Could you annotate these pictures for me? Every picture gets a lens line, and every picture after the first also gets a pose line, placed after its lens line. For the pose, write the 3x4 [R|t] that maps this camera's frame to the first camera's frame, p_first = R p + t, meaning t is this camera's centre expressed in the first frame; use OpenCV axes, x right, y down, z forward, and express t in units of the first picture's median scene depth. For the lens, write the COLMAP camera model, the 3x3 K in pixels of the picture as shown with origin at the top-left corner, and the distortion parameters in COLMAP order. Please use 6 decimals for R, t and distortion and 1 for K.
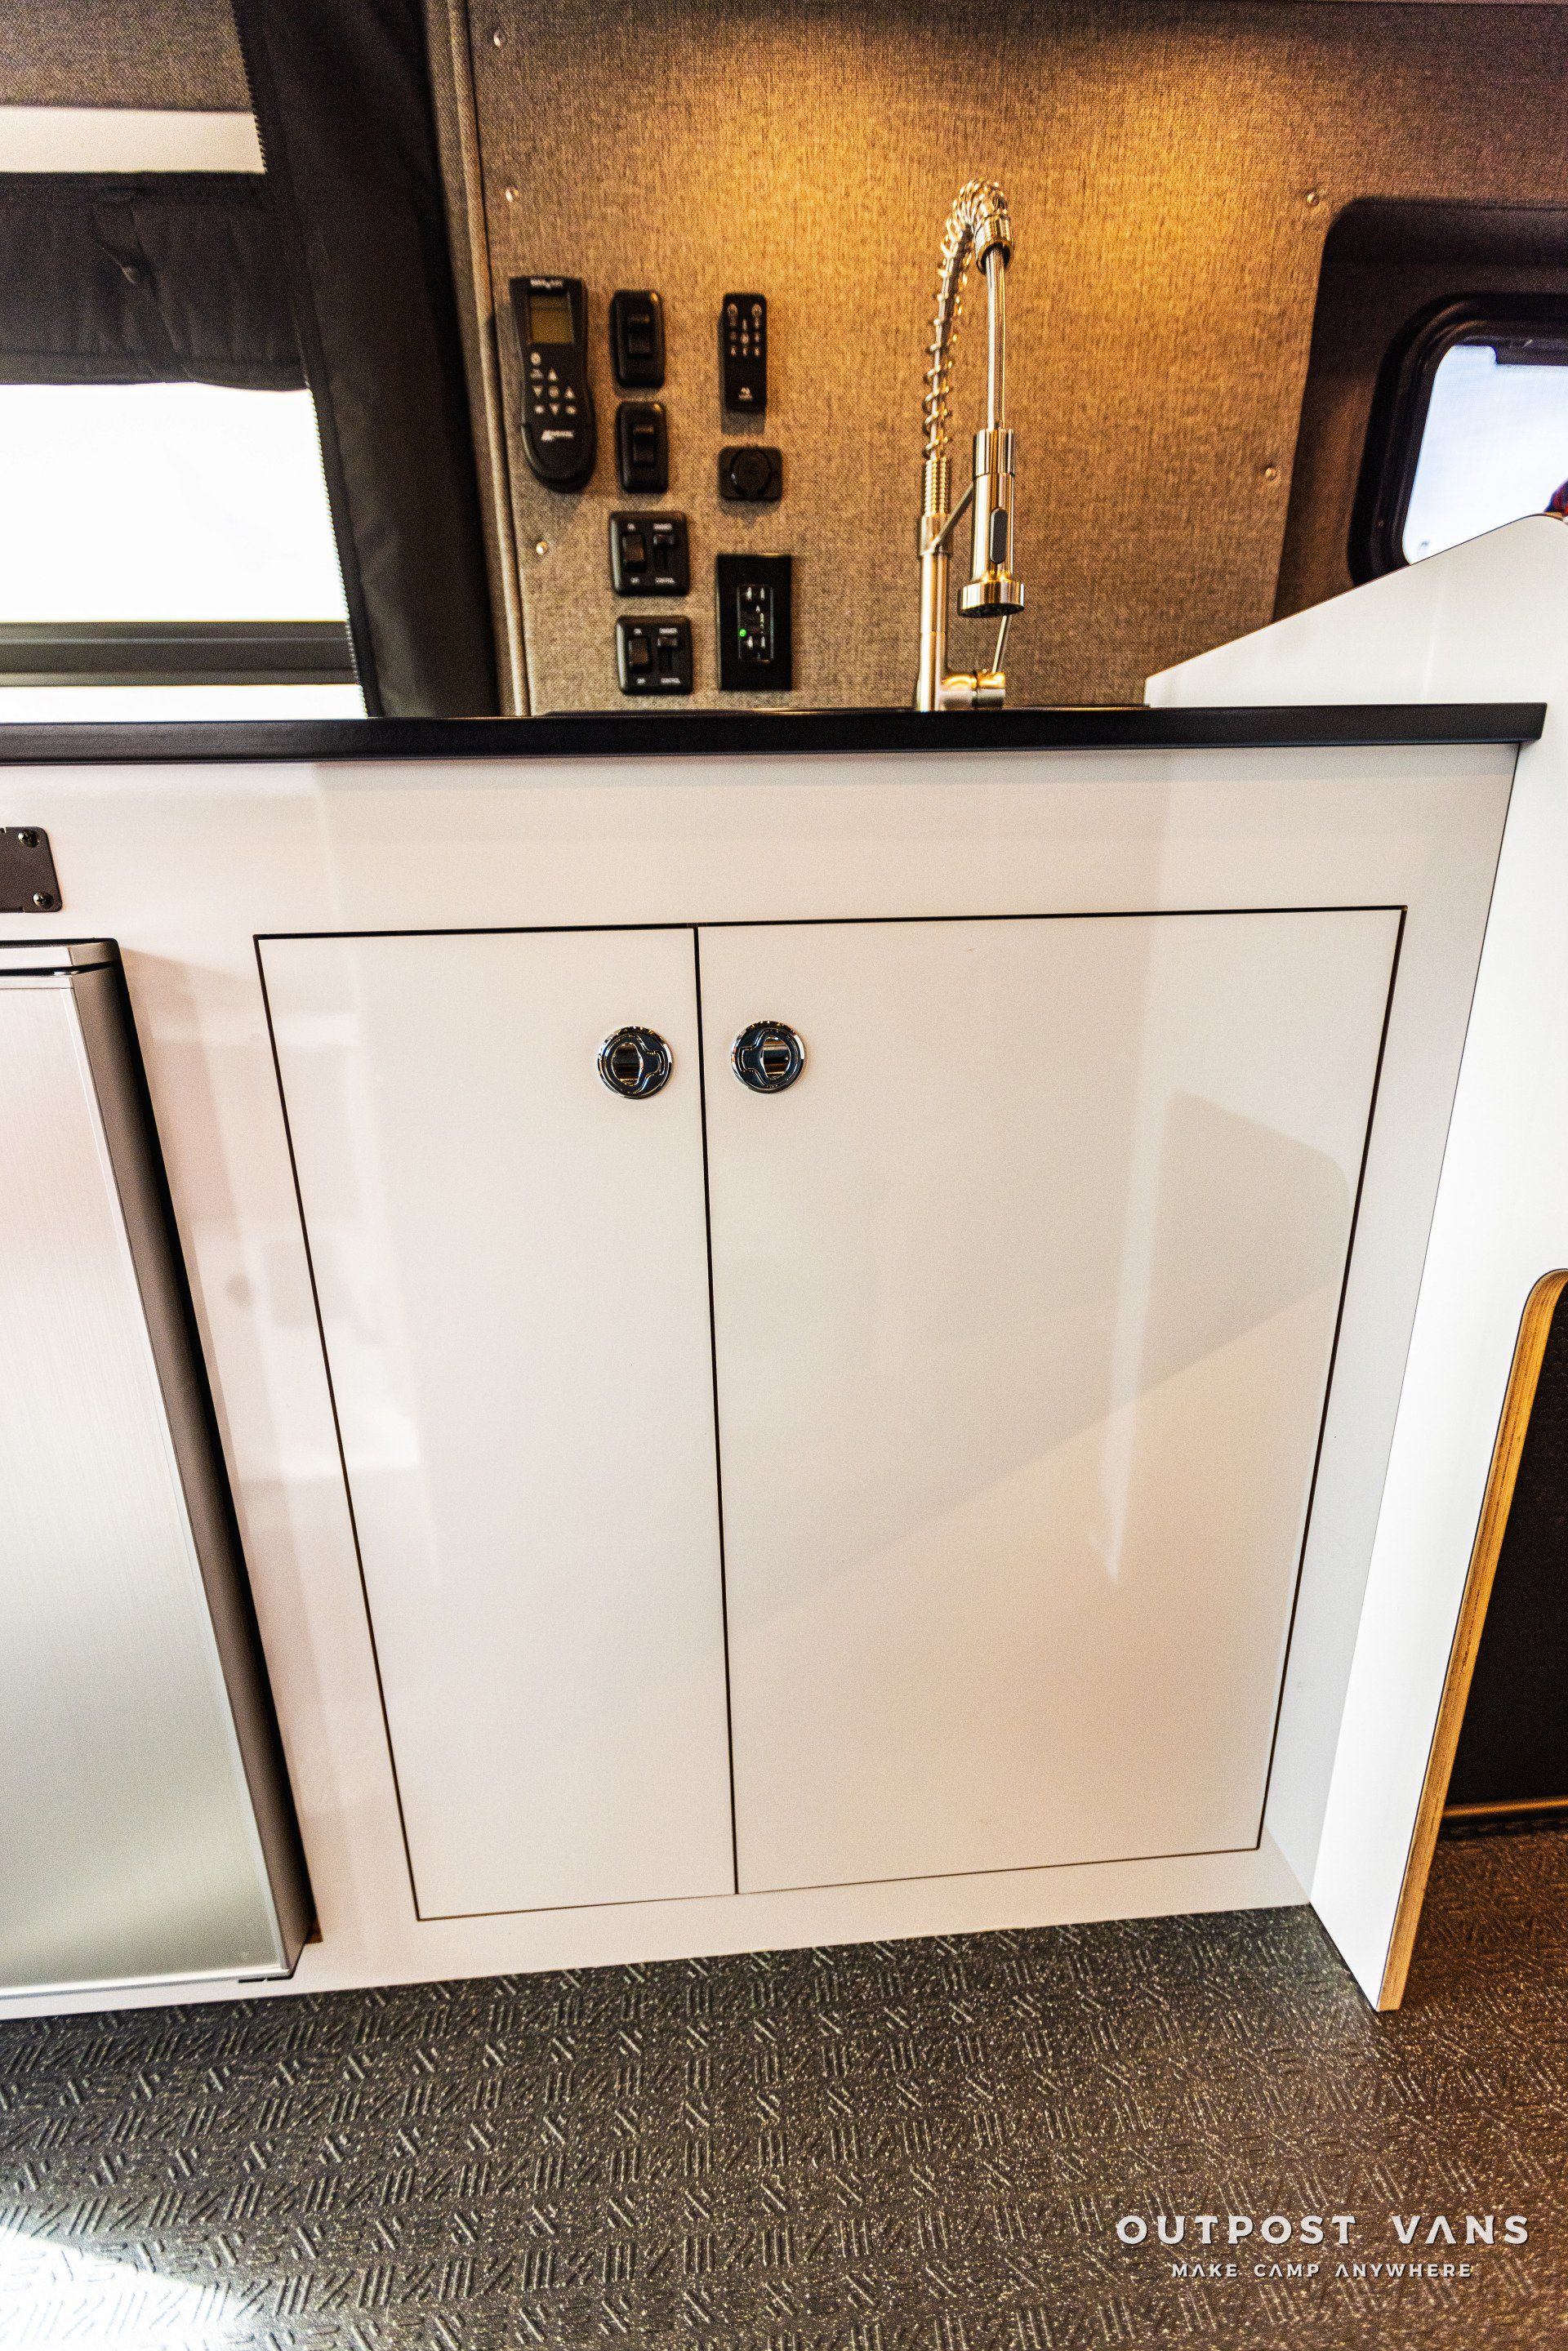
lens RADIAL K [[1018.9, 0, 774.9], [0, 1018.9, 1173.8], [0, 0, 1]] dist [-0.002827, 0.000180]
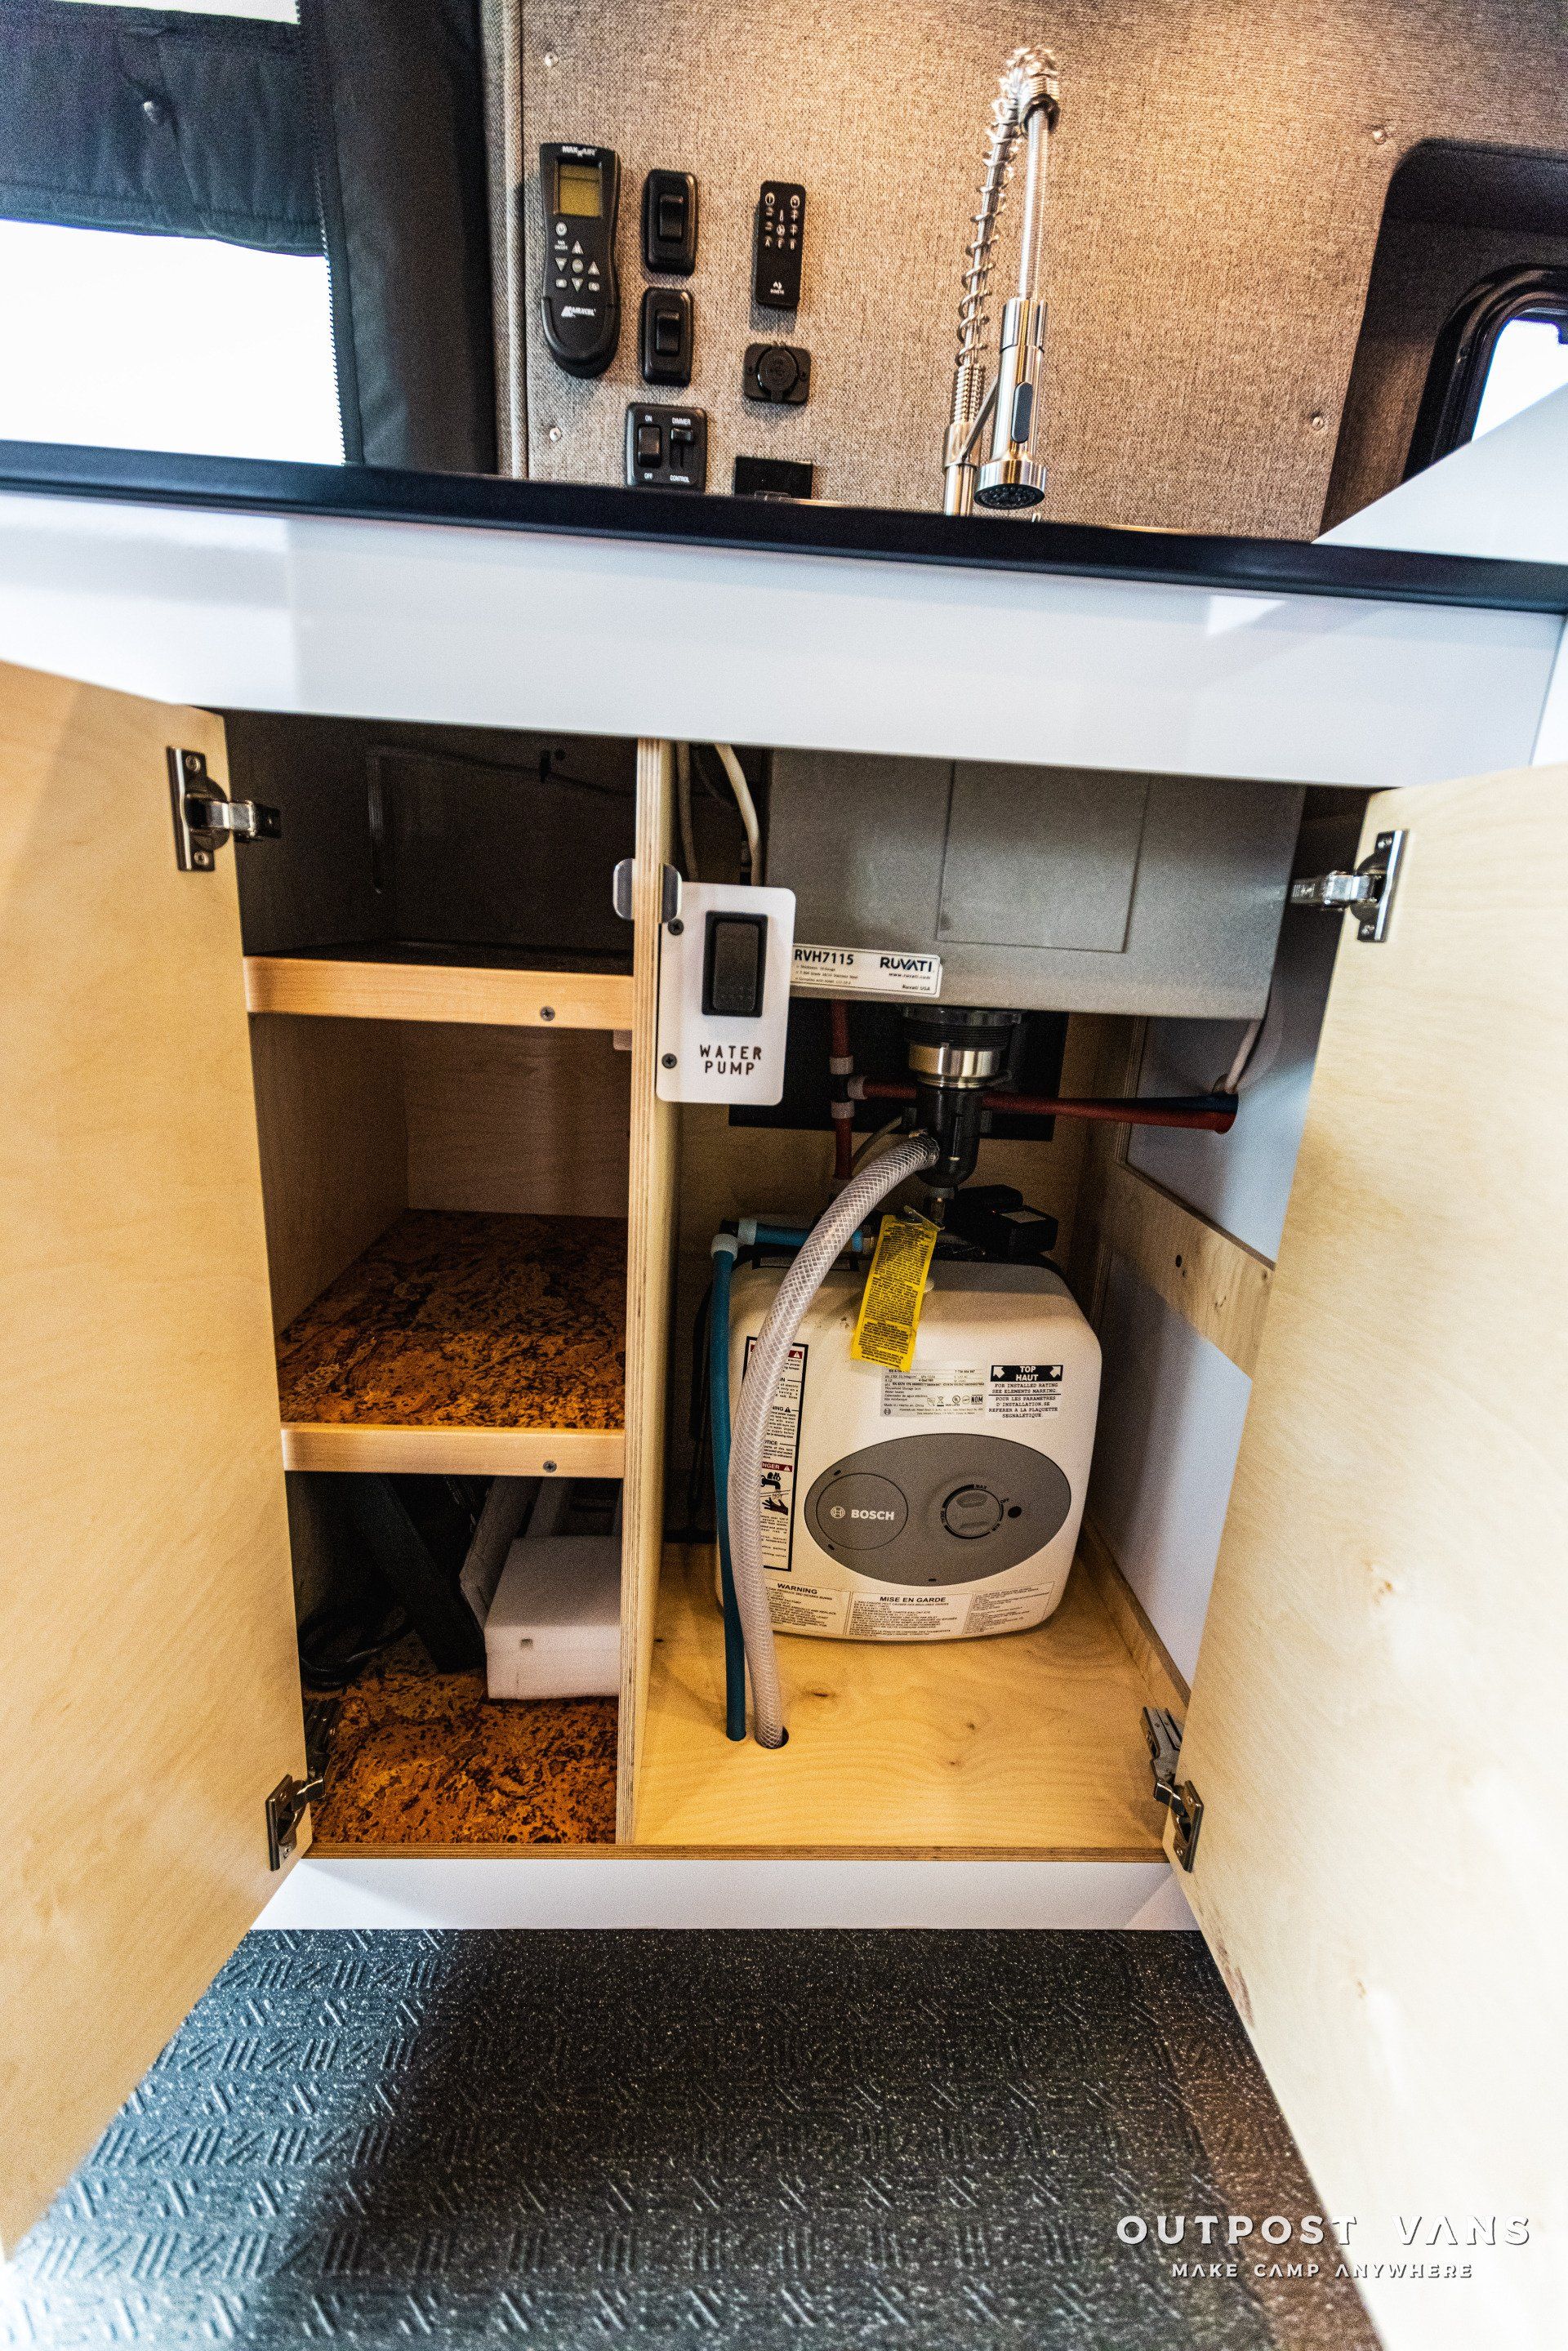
lens RADIAL K [[1018.9, 0, 777.4], [0, 1018.9, 1176.6], [0, 0, 1]] dist [-0.002827, 0.000180]
pose [[0.996562, 0.082650, -0.005778, 0.048493], [-0.082789, 0.996099, -0.030555, 0.104562], [0.003230, 0.030929, 0.999516, 0.067976]]
